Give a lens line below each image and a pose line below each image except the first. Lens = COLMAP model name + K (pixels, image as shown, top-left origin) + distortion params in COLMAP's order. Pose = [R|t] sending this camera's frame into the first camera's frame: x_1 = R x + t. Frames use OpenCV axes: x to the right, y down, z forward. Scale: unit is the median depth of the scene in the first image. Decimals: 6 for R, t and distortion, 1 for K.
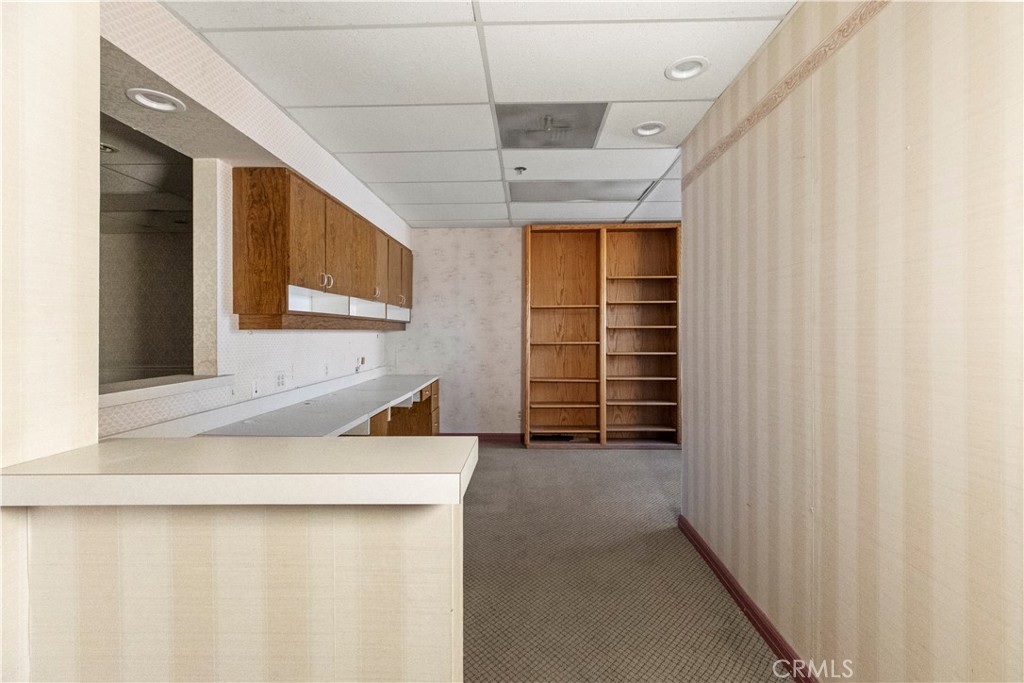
lens RADIAL K [[454.1, 0, 516.8], [0, 454.1, 336.6], [0, 0, 1]] dist [-0.000727, 0.000008]
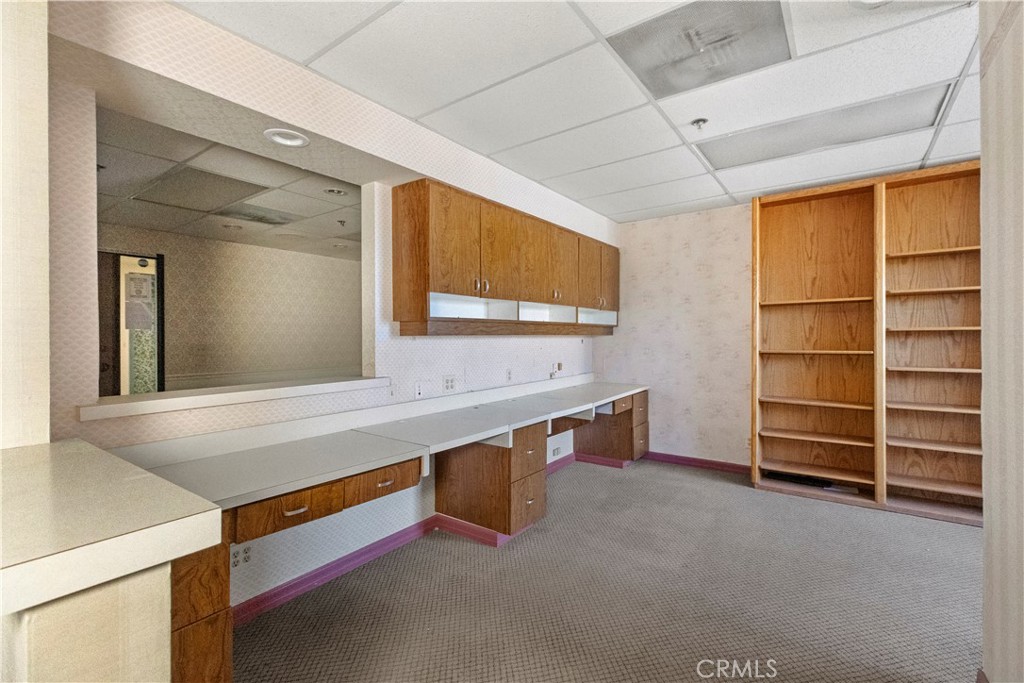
lens RADIAL K [[454.1, 0, 511.7], [0, 454.1, 340.9], [0, 0, 1]] dist [-0.000727, 0.000008]
pose [[0.826610, 0.004152, -0.562759, 0.125150], [-0.003459, 0.999991, 0.002298, -0.003726], [0.562764, 0.000047, 0.826618, 0.140879]]
